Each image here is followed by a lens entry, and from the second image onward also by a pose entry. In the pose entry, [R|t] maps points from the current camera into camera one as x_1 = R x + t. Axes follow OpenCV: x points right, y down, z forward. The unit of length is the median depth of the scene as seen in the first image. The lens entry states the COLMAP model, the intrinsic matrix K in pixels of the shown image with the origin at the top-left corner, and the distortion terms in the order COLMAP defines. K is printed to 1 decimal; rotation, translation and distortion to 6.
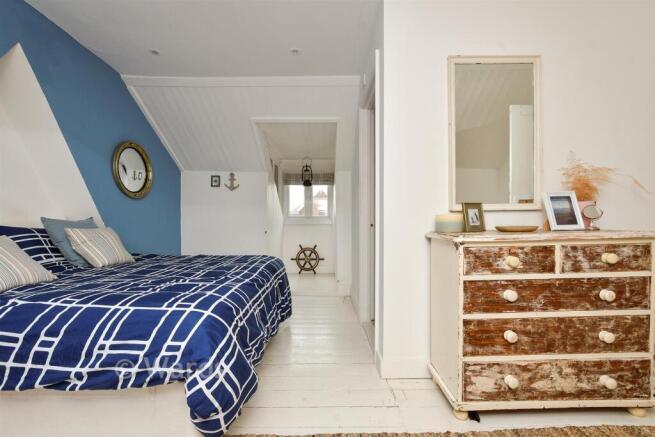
lens RADIAL K [[290.4, 0, 329.1], [0, 290.4, 229.8], [0, 0, 1]] dist [-0.012701, 0.000183]
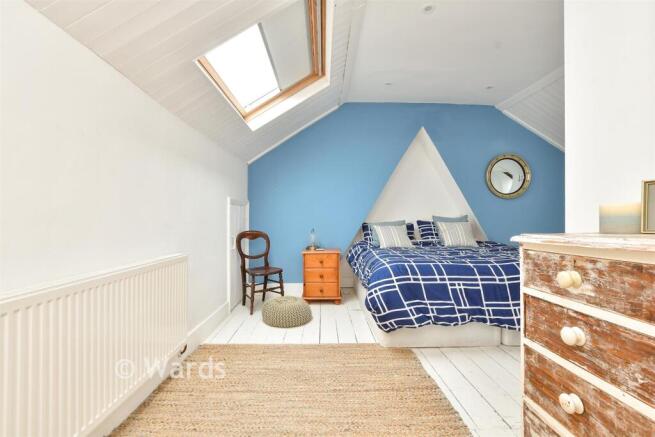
lens RADIAL K [[290.4, 0, 326.5], [0, 290.4, 218.6], [0, 0, 1]] dist [-0.012701, 0.000183]
pose [[0.006924, -0.003853, -0.999969, 1.217337], [-0.019552, 0.999801, -0.003988, -0.007566], [0.999785, 0.019579, 0.006847, 0.467095]]
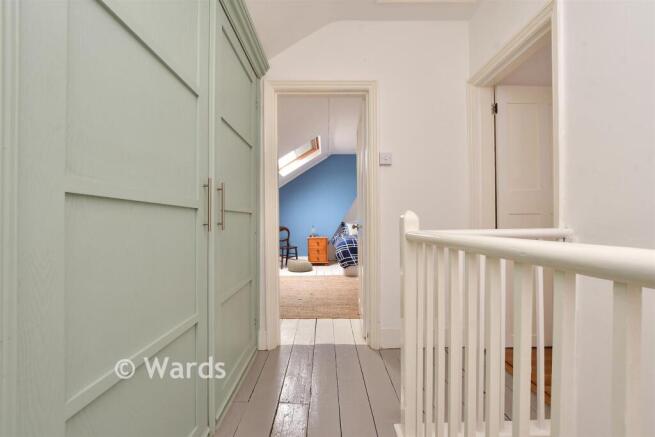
lens RADIAL K [[290.4, 0, 328.6], [0, 290.4, 221.8], [0, 0, 1]] dist [-0.012701, 0.000183]
pose [[0.000915, -0.003518, -0.999993, 3.233257], [-0.018033, 0.999831, -0.003534, 0.025259], [0.999837, 0.018036, 0.000851, 0.600782]]
